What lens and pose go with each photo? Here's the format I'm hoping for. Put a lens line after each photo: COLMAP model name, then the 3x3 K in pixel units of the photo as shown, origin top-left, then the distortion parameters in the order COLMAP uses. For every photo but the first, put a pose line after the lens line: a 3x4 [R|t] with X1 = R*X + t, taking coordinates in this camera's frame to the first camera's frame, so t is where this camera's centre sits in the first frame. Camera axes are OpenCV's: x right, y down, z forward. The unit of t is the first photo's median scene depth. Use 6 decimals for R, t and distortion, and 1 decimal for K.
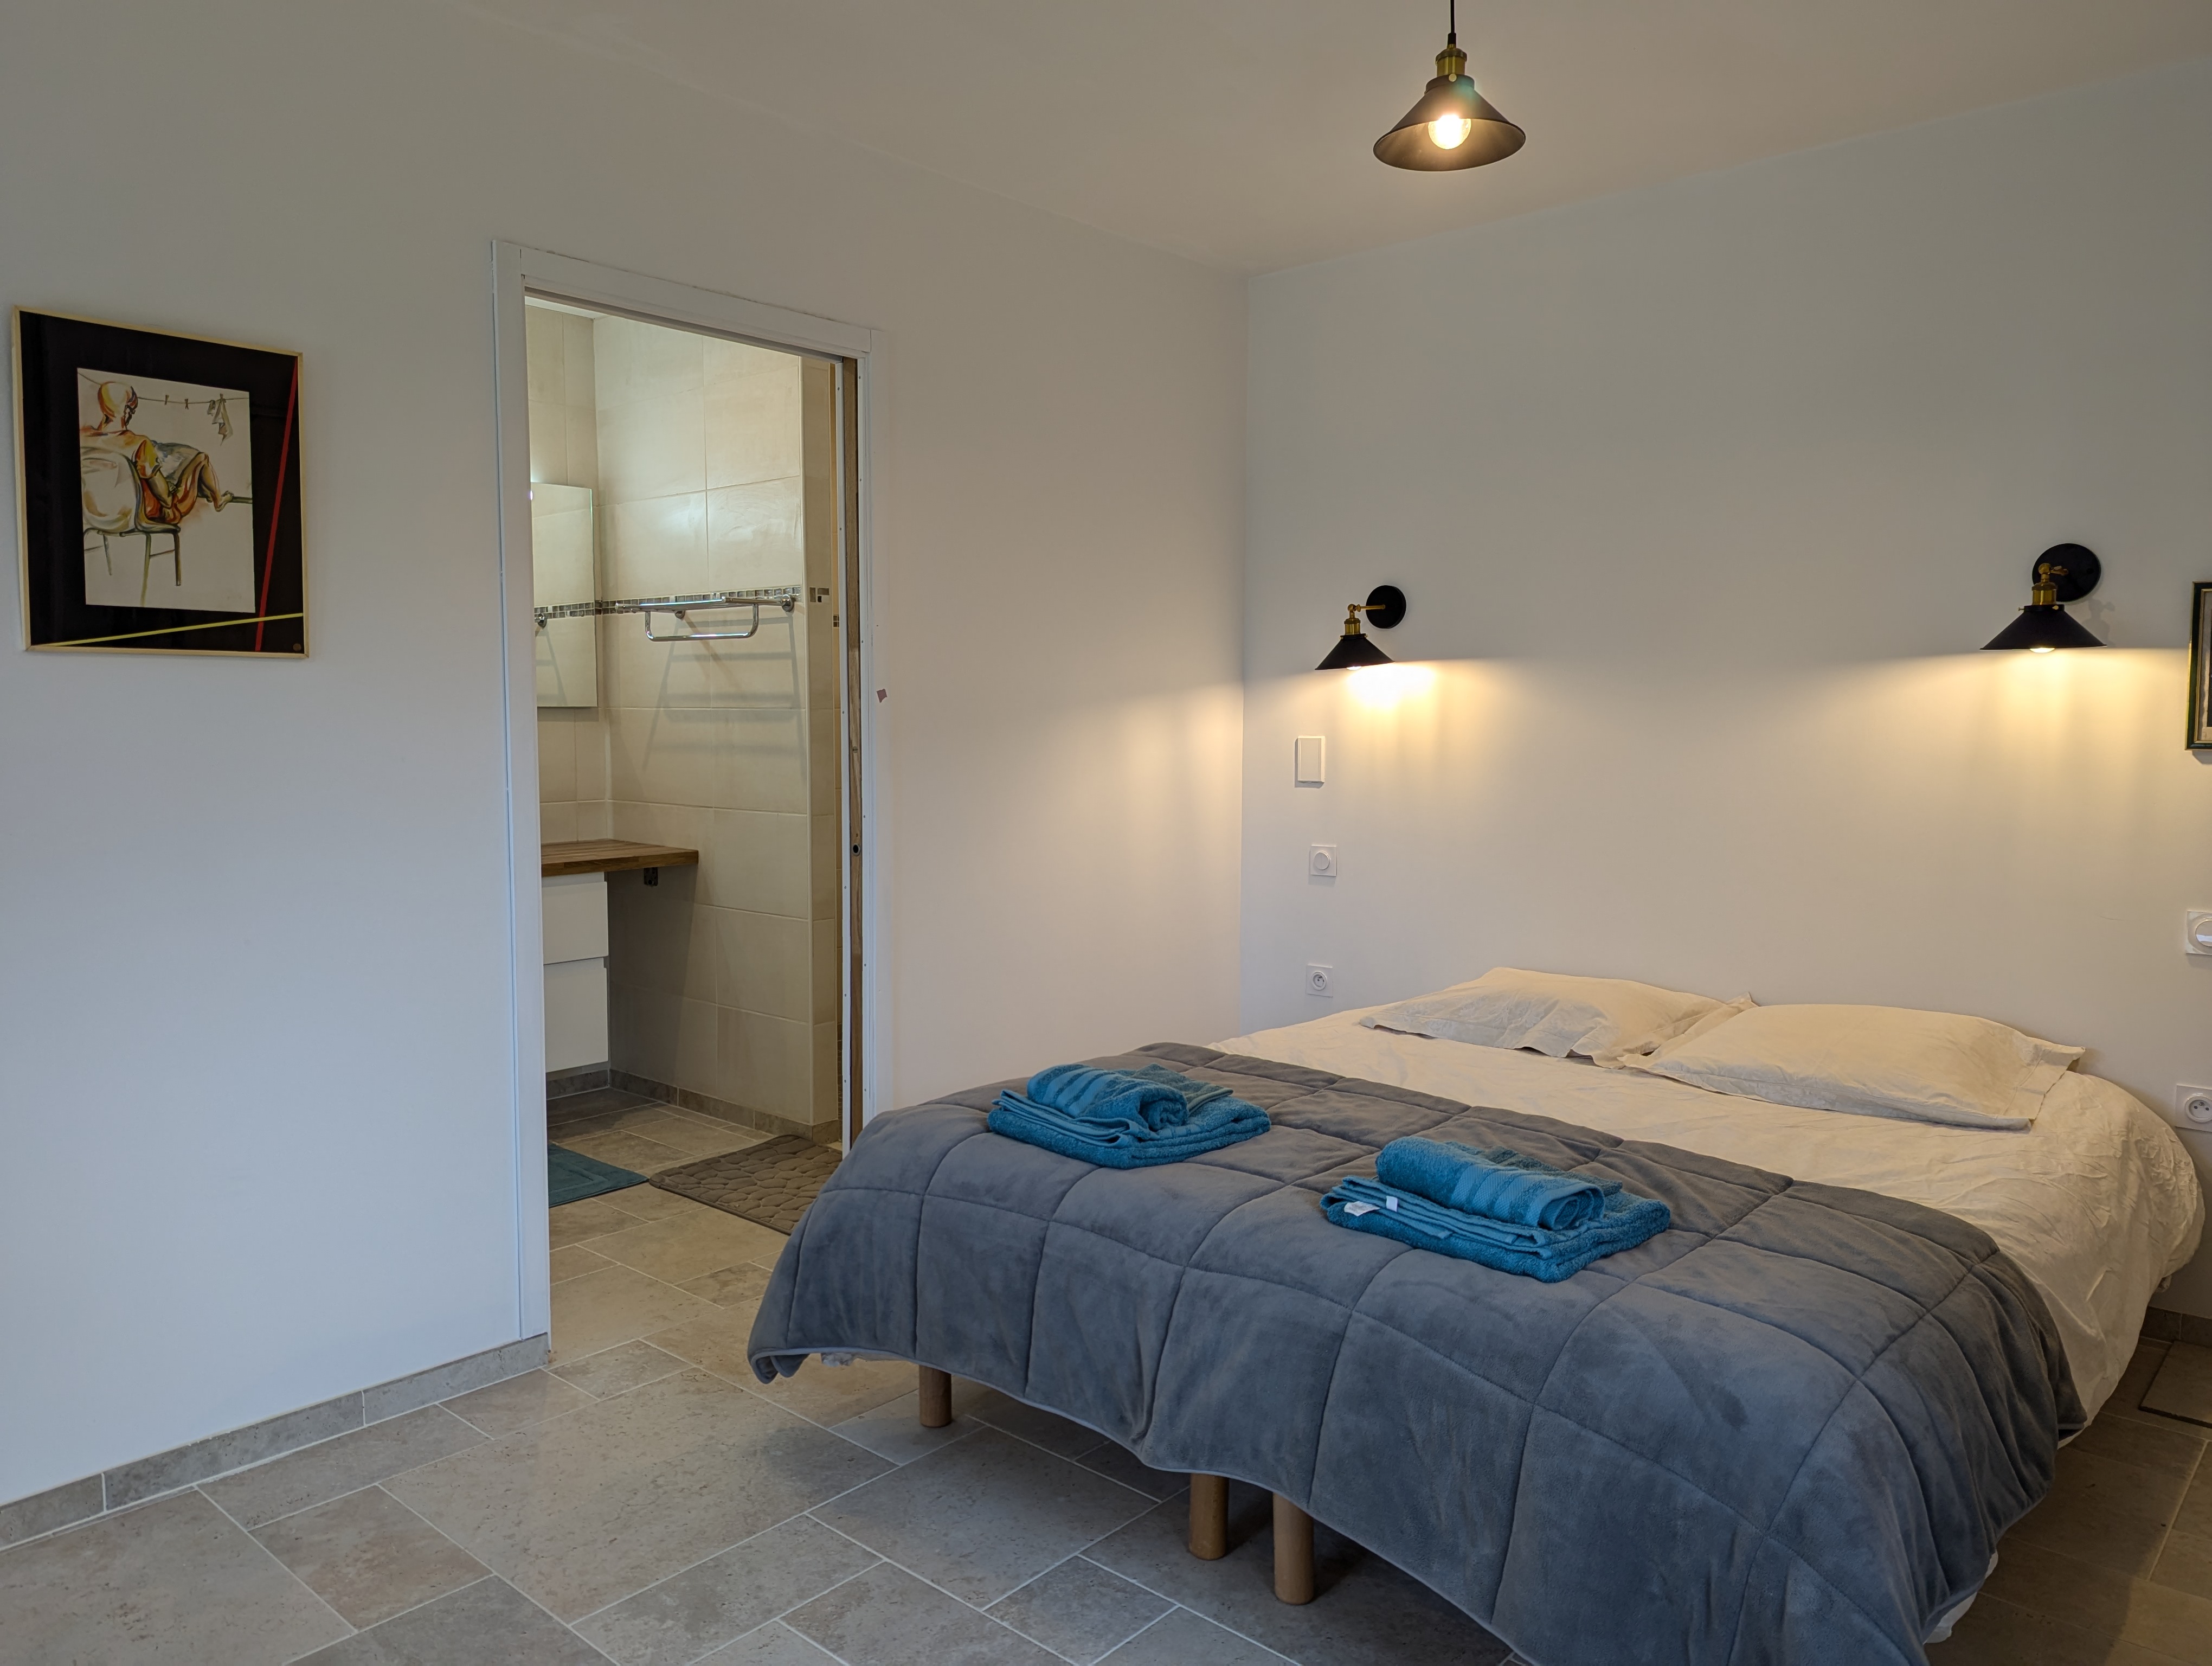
lens RADIAL K [[1592.3, 0, 1071.1], [0, 1592.3, 777.1], [0, 0, 1]] dist [0.044200, -0.000841]
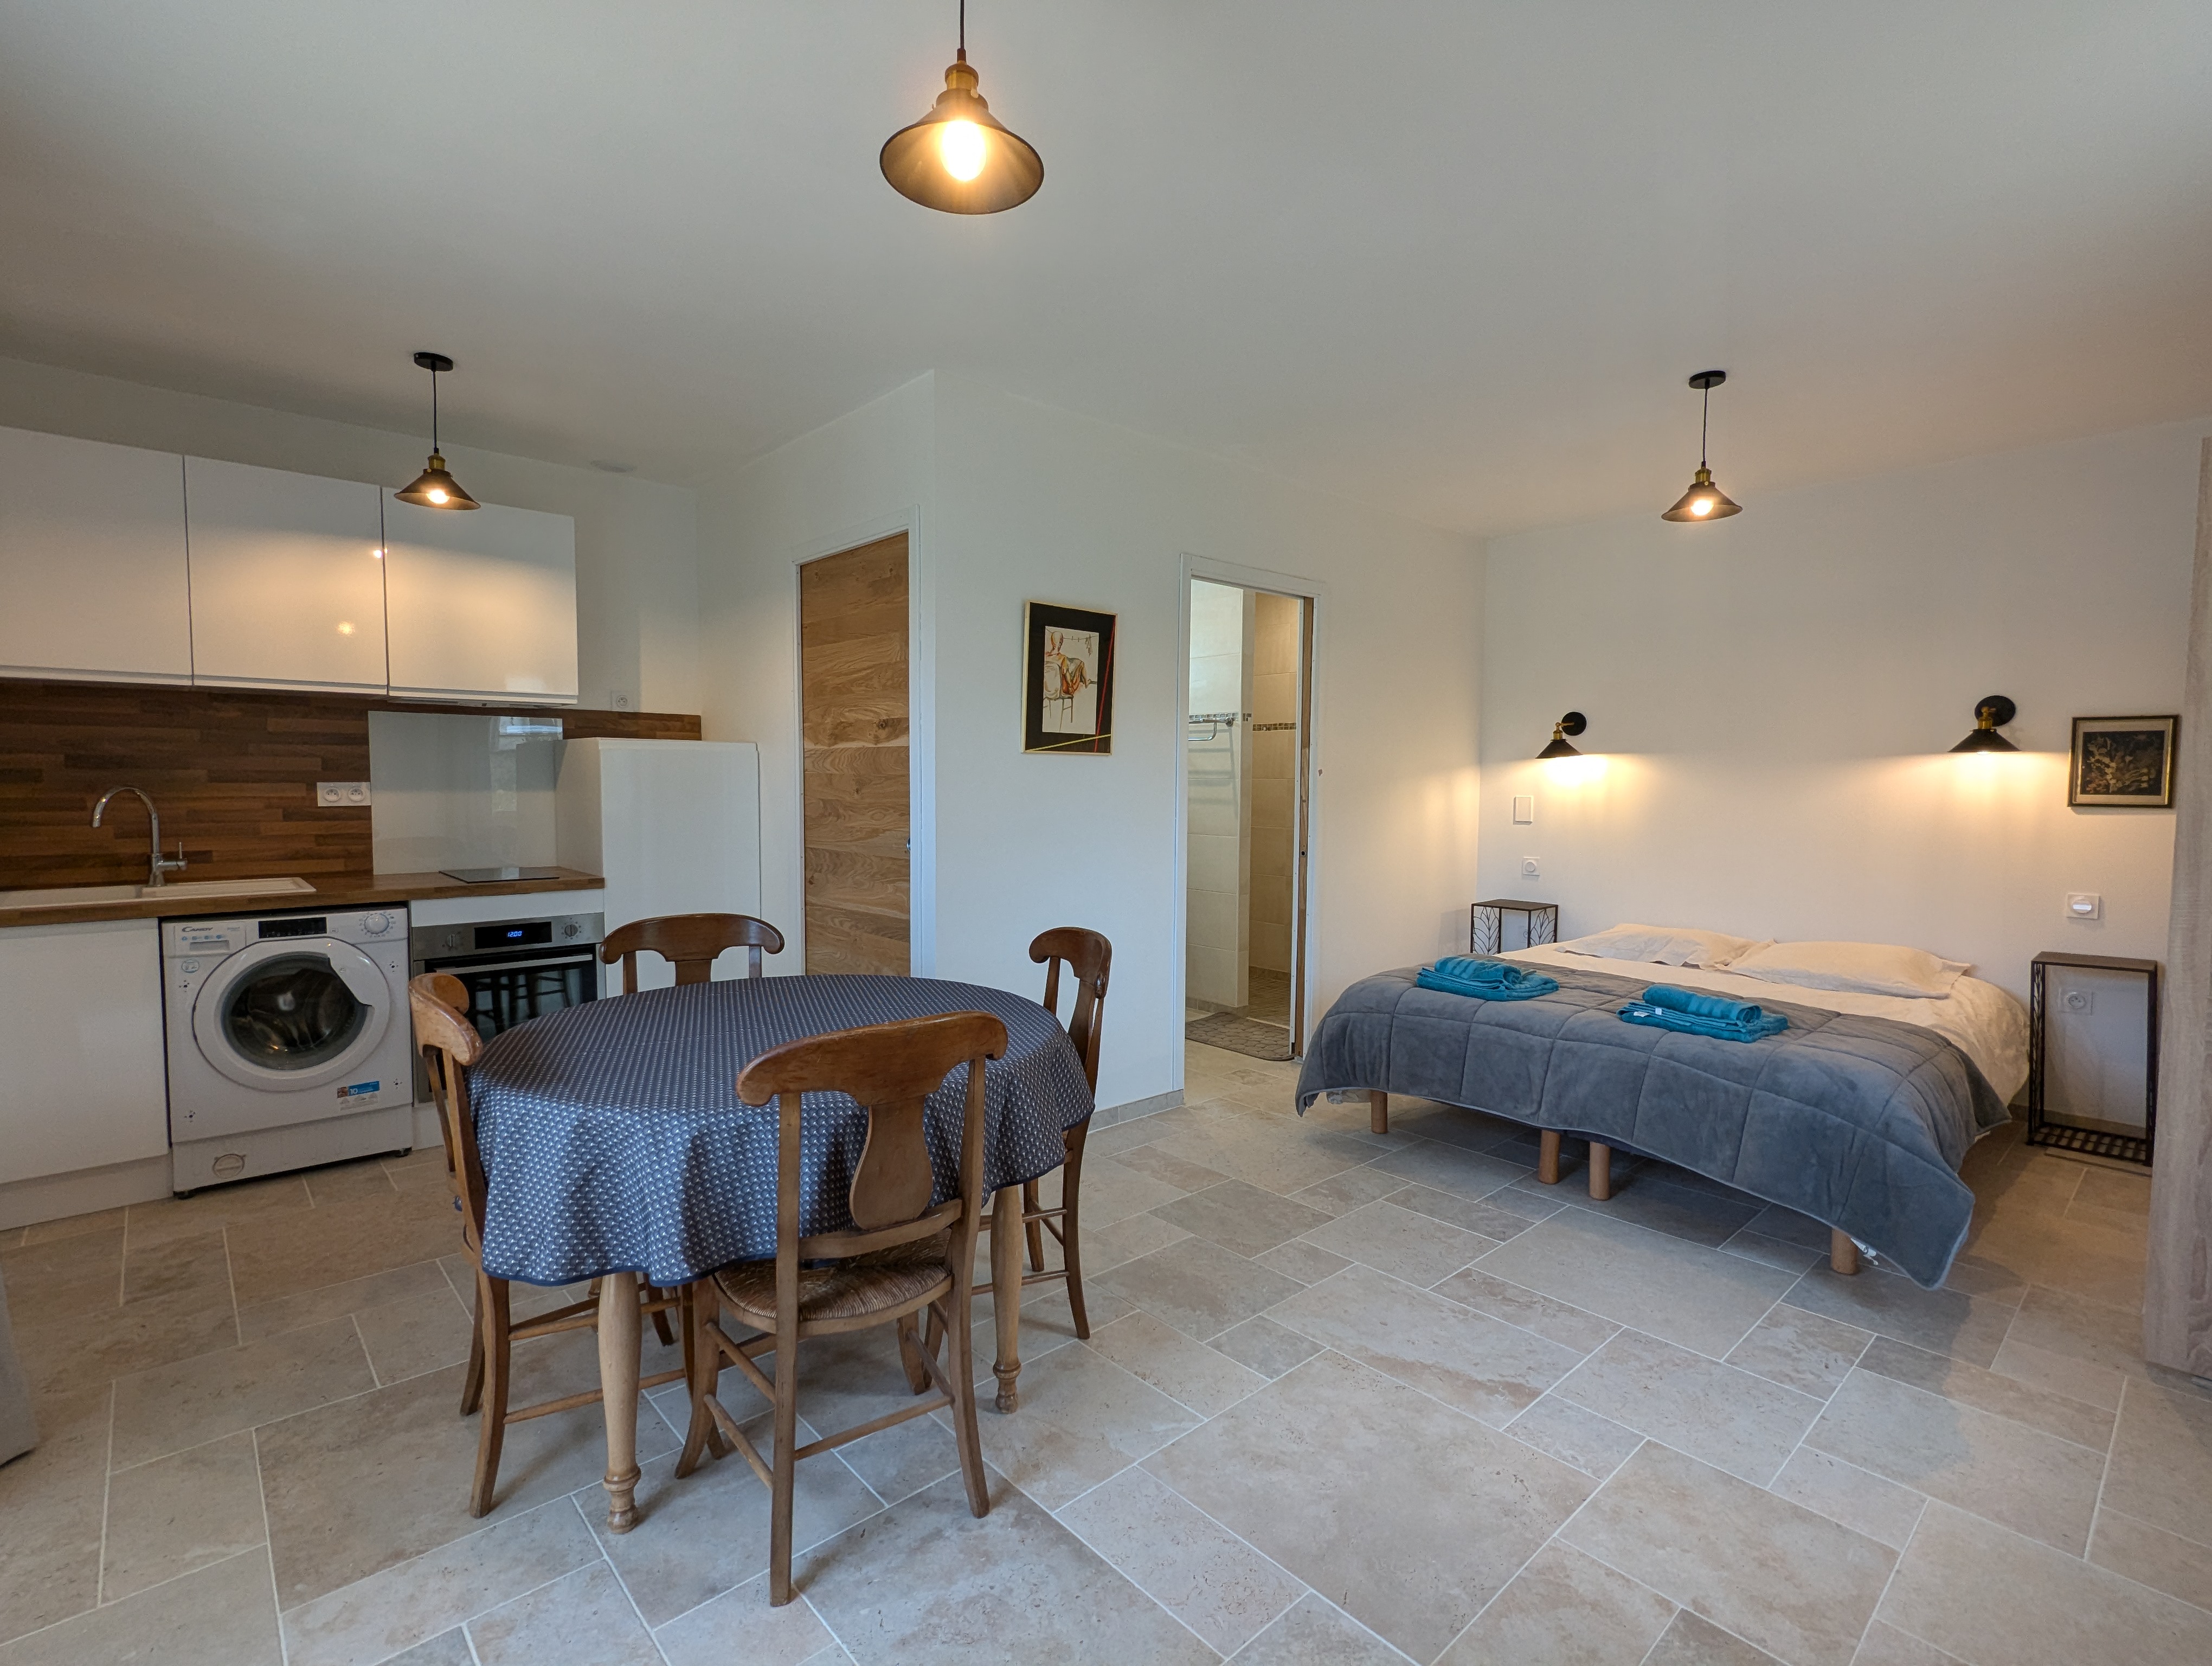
lens RADIAL K [[1049.7, 0, 1107.5], [0, 1049.7, 840.3], [0, 0, 1]] dist [0.000670, -0.000707]
pose [[0.995927, 0.005999, -0.089961, -0.379484], [-0.004701, 0.999882, 0.014637, 0.020842], [0.090038, -0.014155, 0.995838, -0.423649]]
